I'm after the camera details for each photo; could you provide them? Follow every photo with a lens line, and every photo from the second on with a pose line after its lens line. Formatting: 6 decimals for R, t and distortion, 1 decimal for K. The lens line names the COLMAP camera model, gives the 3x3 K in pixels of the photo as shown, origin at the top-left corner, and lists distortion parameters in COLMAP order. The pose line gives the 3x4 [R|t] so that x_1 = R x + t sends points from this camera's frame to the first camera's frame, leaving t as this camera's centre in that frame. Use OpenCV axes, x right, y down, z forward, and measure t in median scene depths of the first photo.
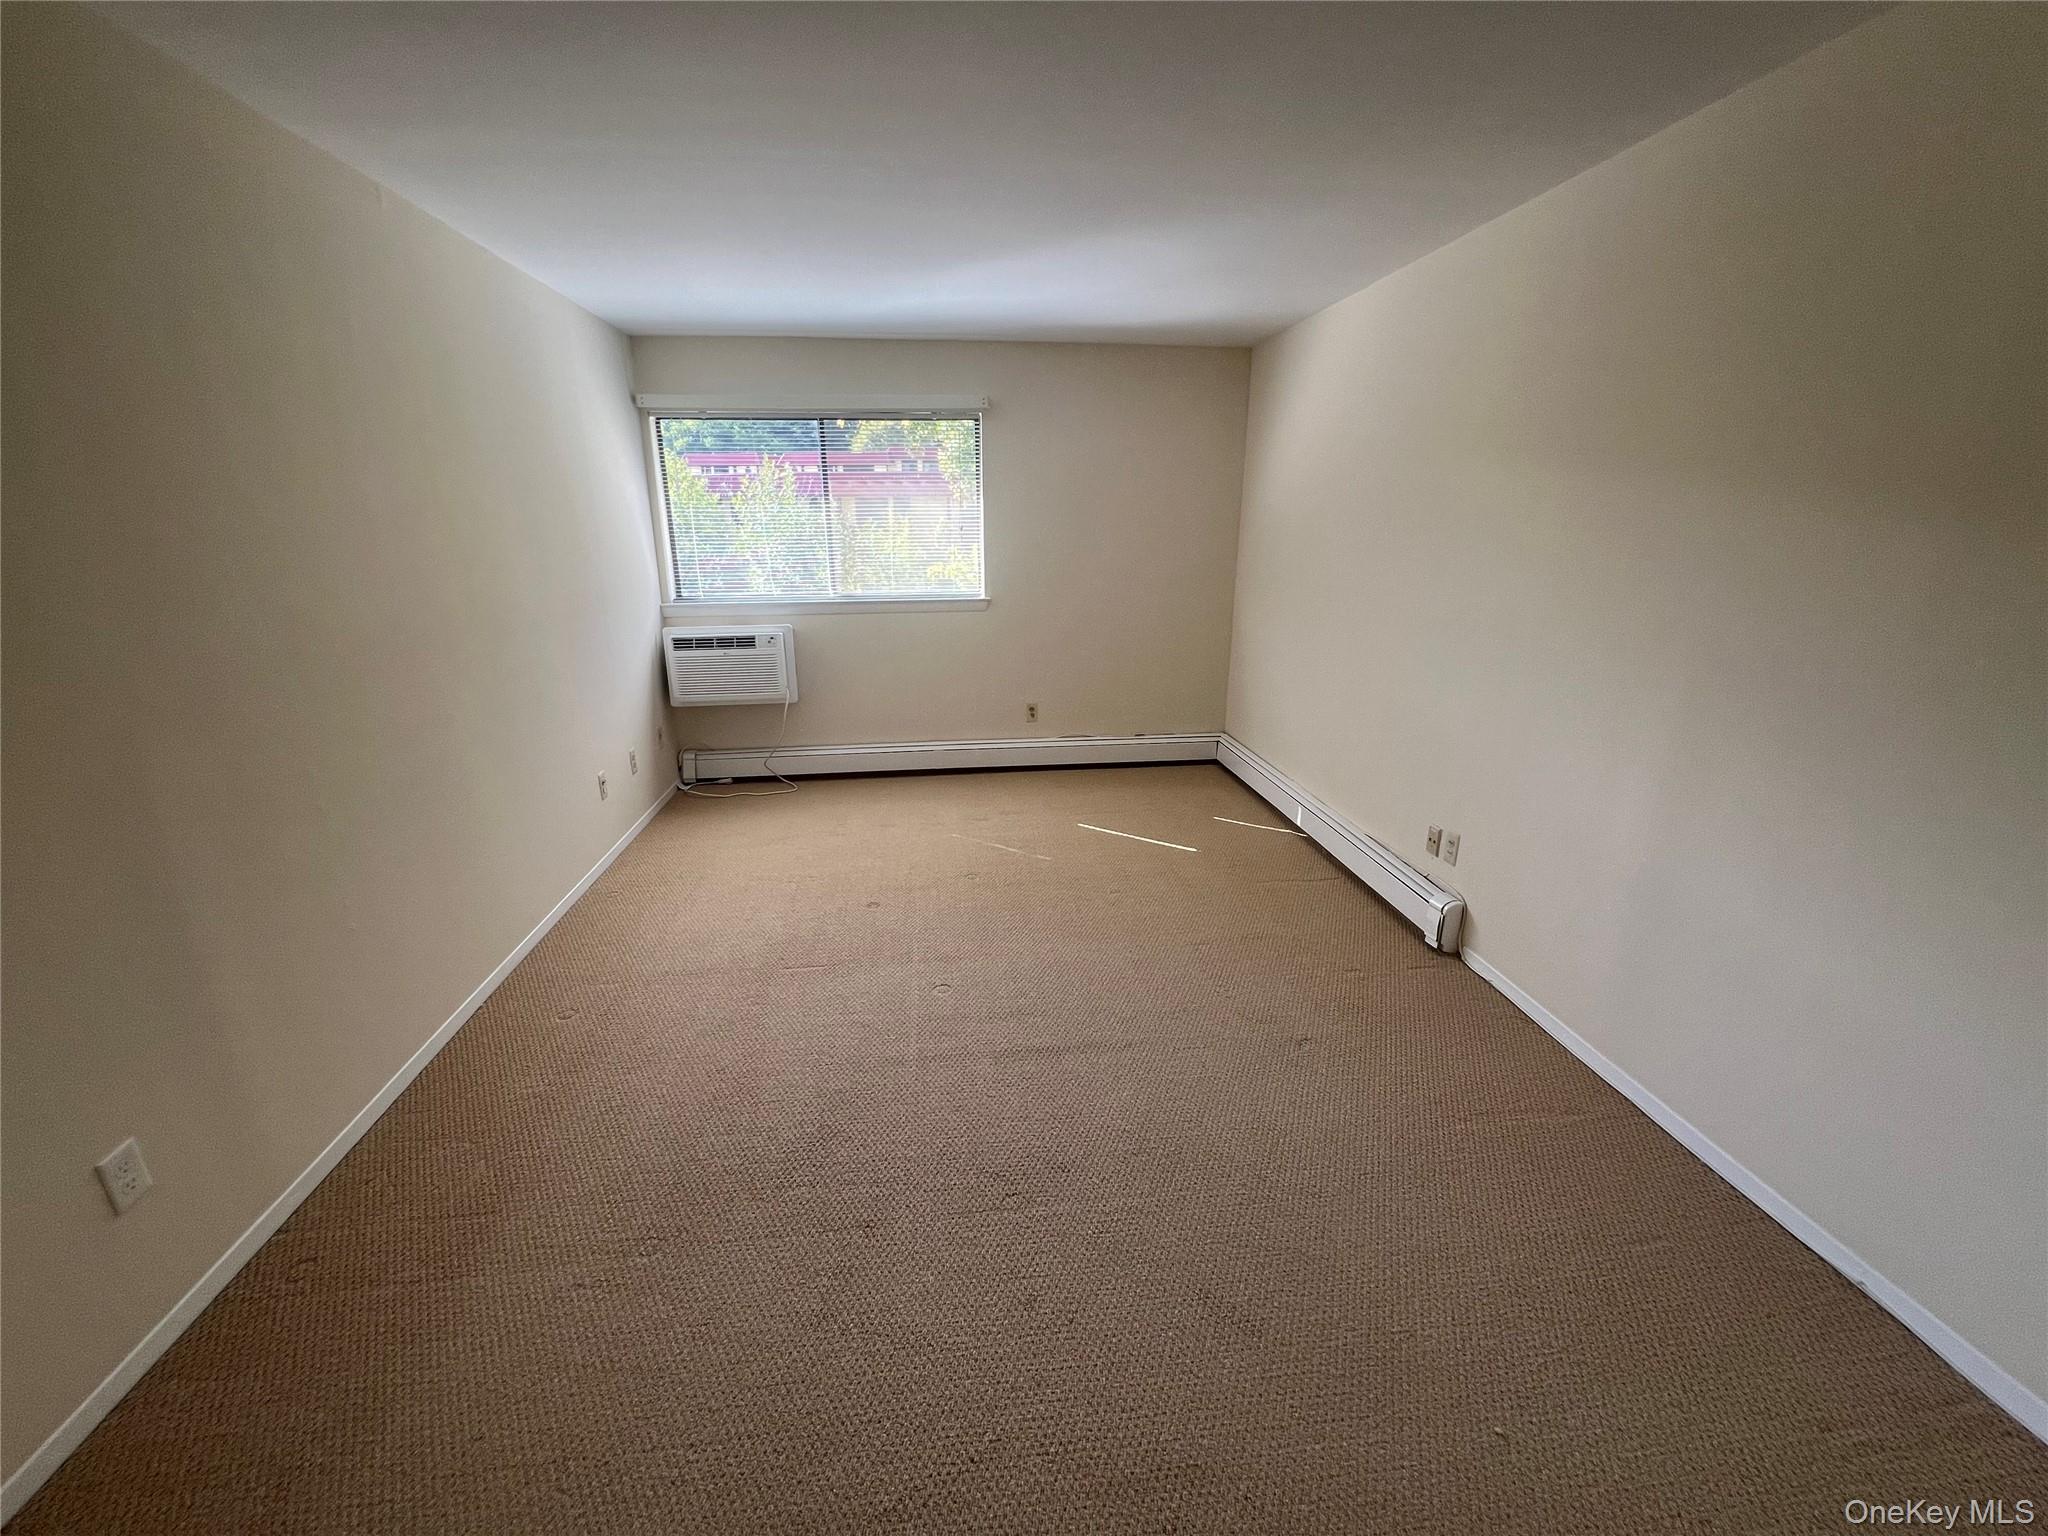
lens RADIAL K [[815.1, 0, 1020.7], [0, 815.1, 766.1], [0, 0, 1]] dist [0.001420, -0.000611]
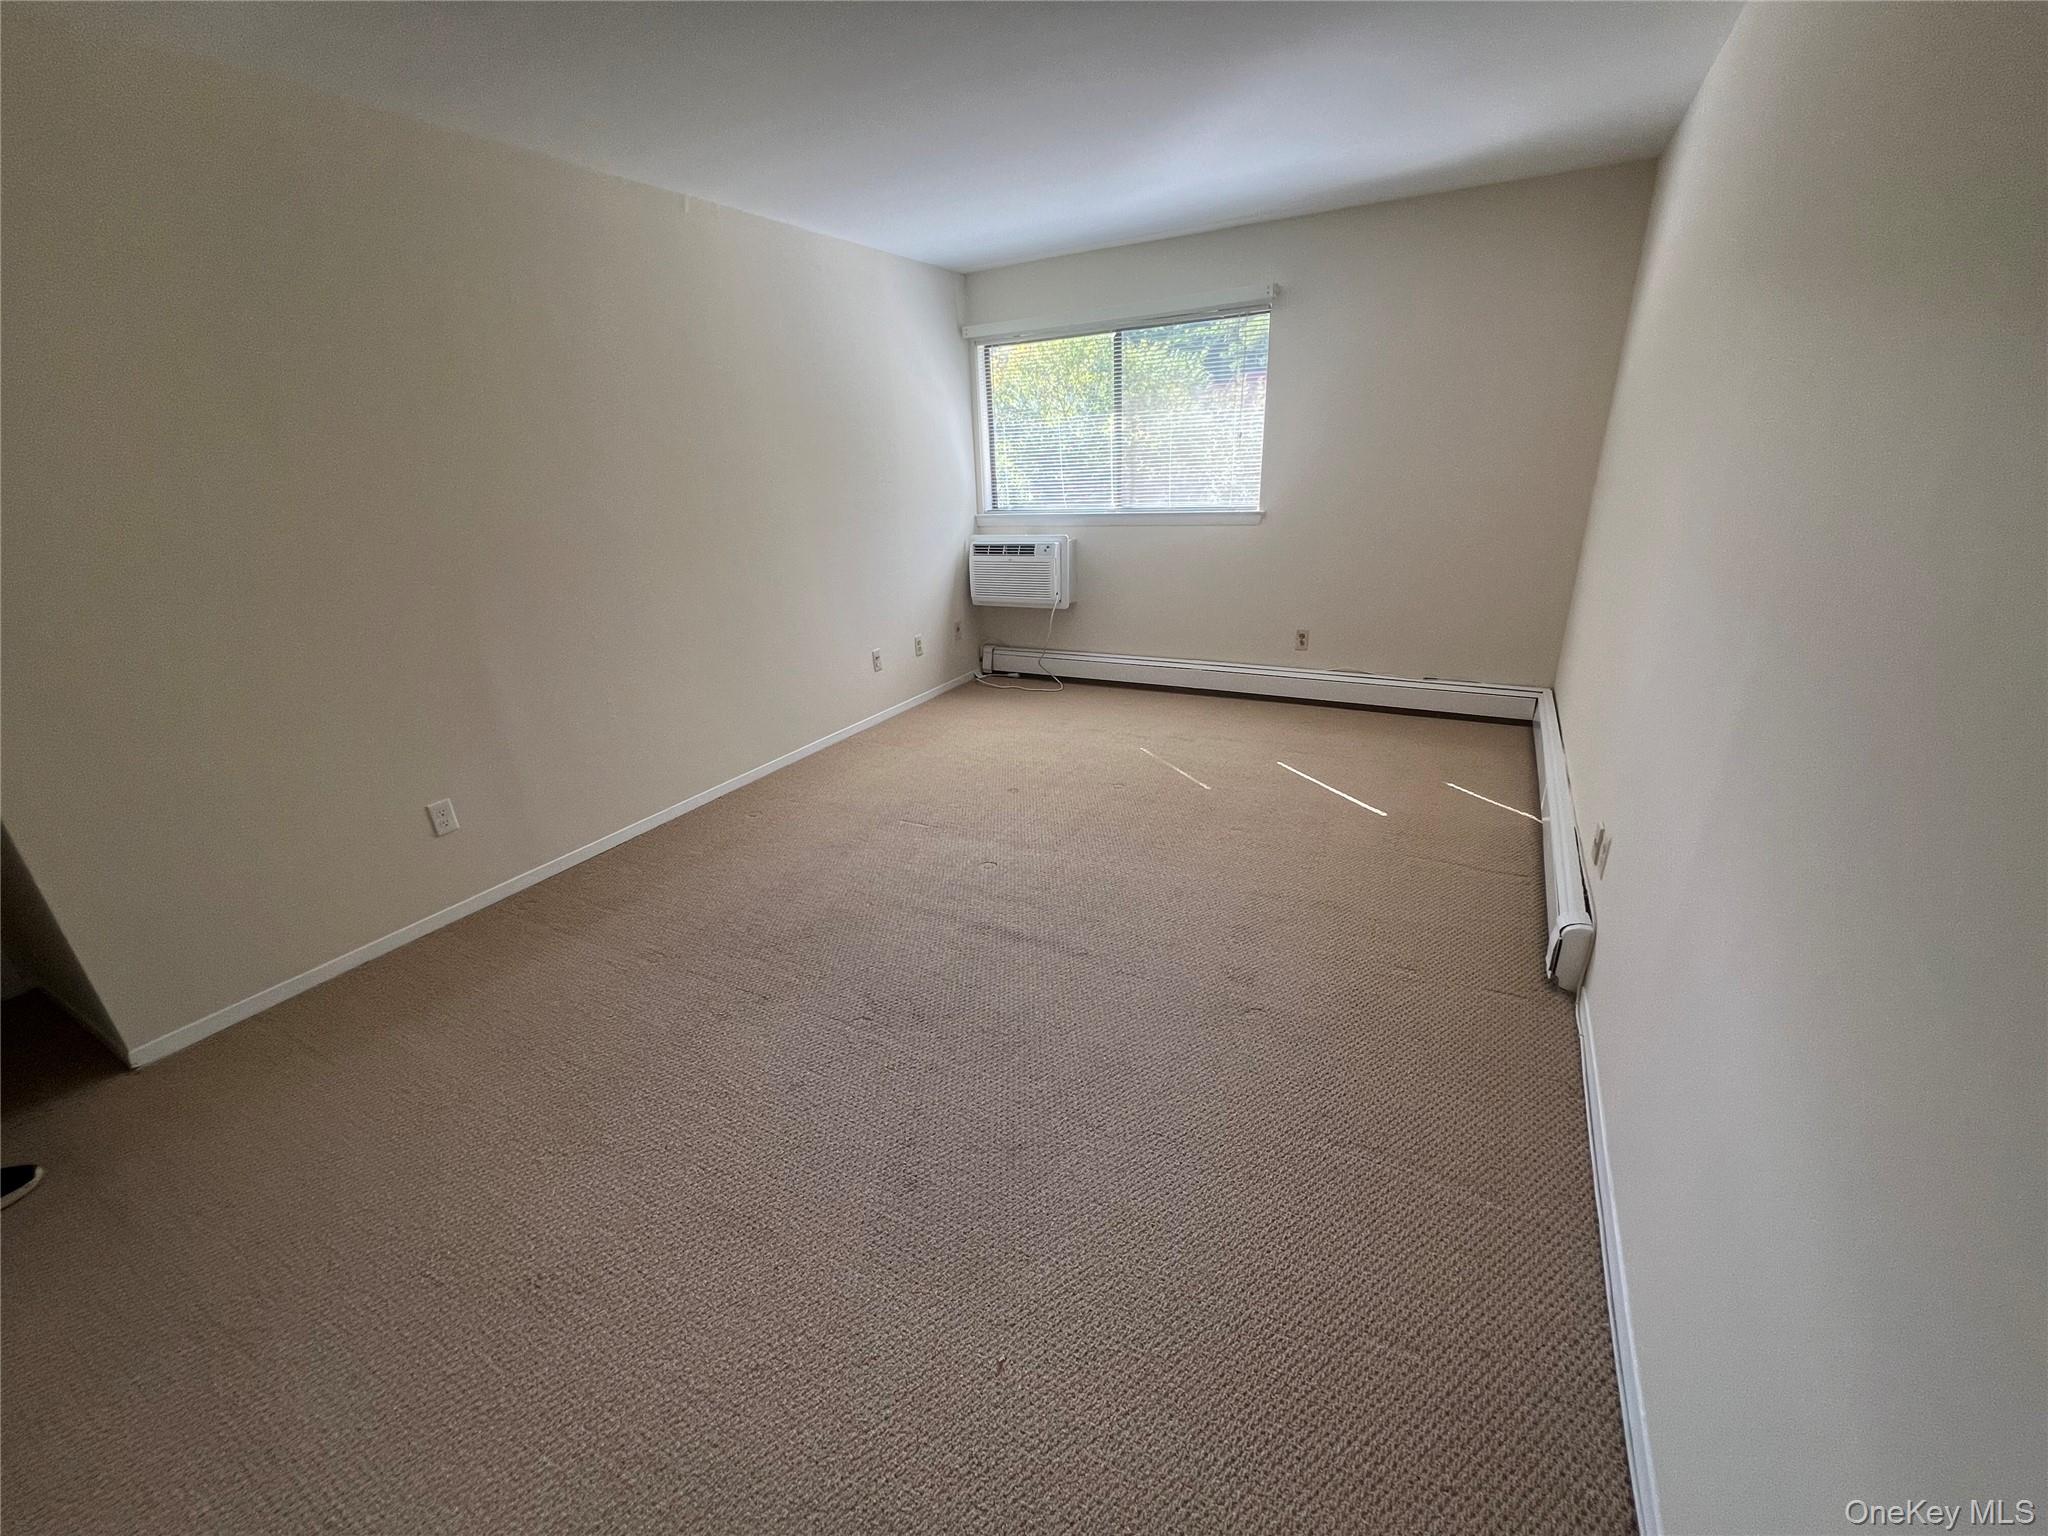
lens RADIAL K [[815.1, 0, 1020.7], [0, 815.1, 766.1], [0, 0, 1]] dist [0.001420, -0.000611]
pose [[0.821246, 0.176681, -0.542530, 0.302473], [-0.126123, 0.983541, 0.129385, -0.005240], [0.556460, -0.037832, 0.830013, 0.063037]]
